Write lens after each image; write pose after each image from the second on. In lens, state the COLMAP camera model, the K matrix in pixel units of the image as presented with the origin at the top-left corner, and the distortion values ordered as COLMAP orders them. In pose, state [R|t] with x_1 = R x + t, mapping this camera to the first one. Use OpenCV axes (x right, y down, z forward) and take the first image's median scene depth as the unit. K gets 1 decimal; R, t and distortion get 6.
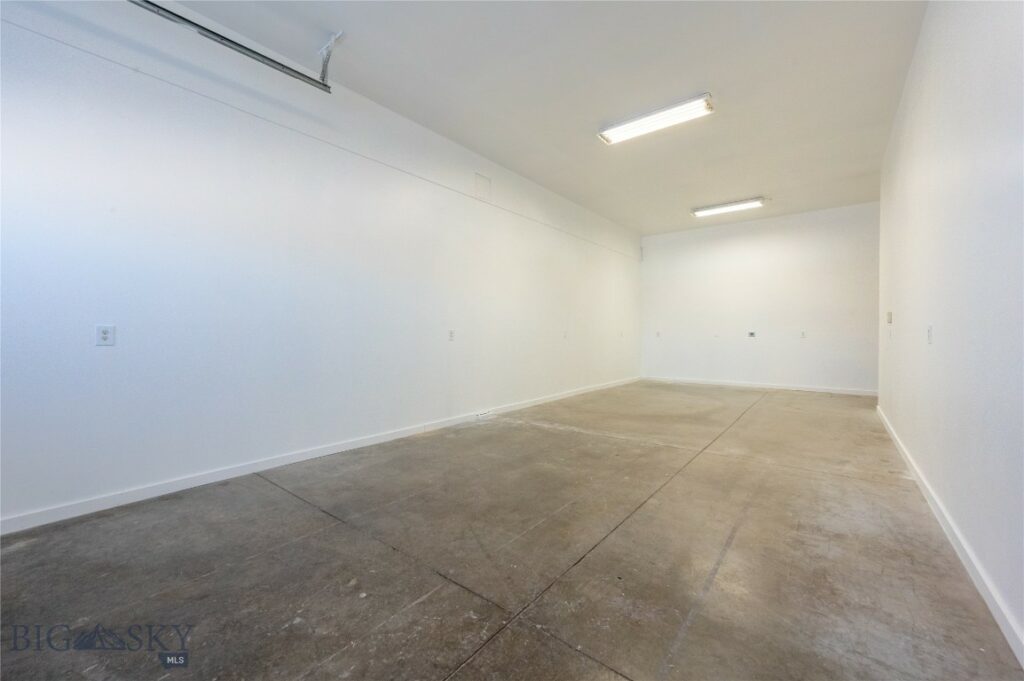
lens RADIAL K [[413.0, 0, 502.5], [0, 413.0, 337.6], [0, 0, 1]] dist [-0.000448, 0.000077]
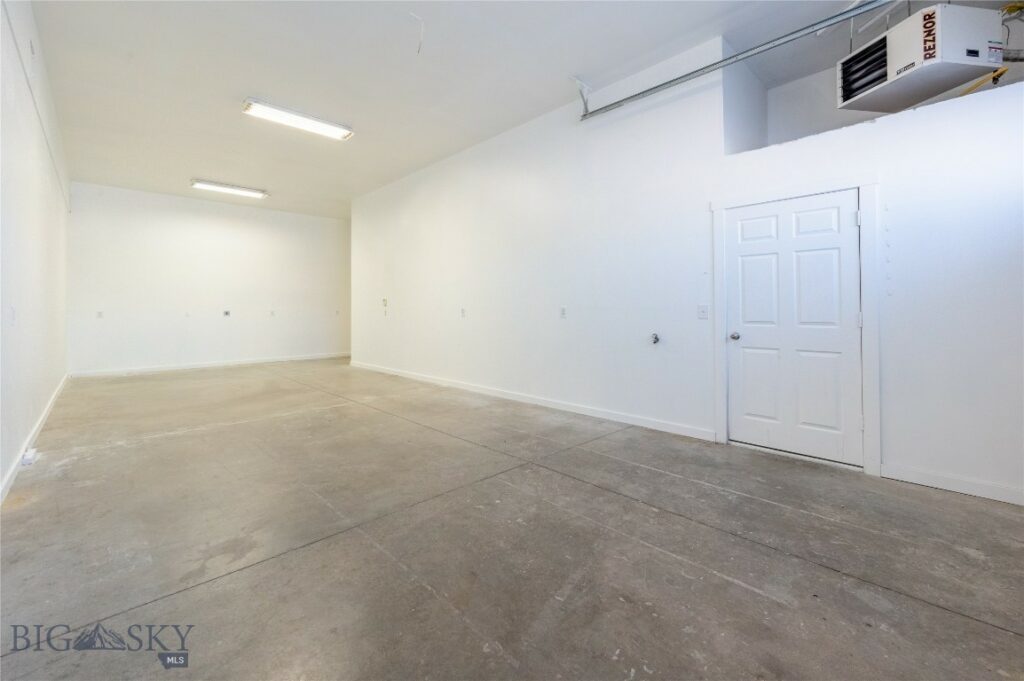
lens RADIAL K [[421.4, 0, 520.2], [0, 421.4, 301.1], [0, 0, 1]] dist [0.008336, 0.000069]
pose [[0.107446, 0.022264, 0.993962, -1.112271], [0.013985, 0.999616, -0.023903, -0.009219], [-0.994113, 0.016469, 0.107093, 0.483109]]
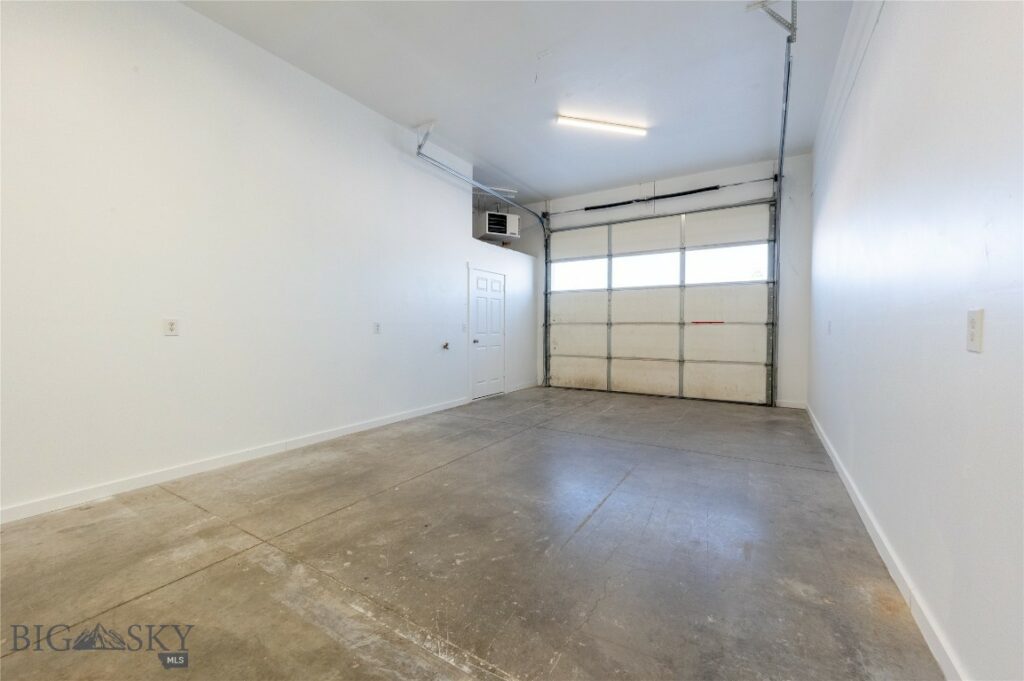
lens RADIAL K [[413.0, 0, 502.5], [0, 413.0, 337.6], [0, 0, 1]] dist [-0.000448, 0.000077]
pose [[-0.992997, 0.005877, -0.117992, 0.322123], [0.002066, 0.999473, 0.032399, -0.014818], [0.118120, 0.031928, -0.992486, 2.187422]]
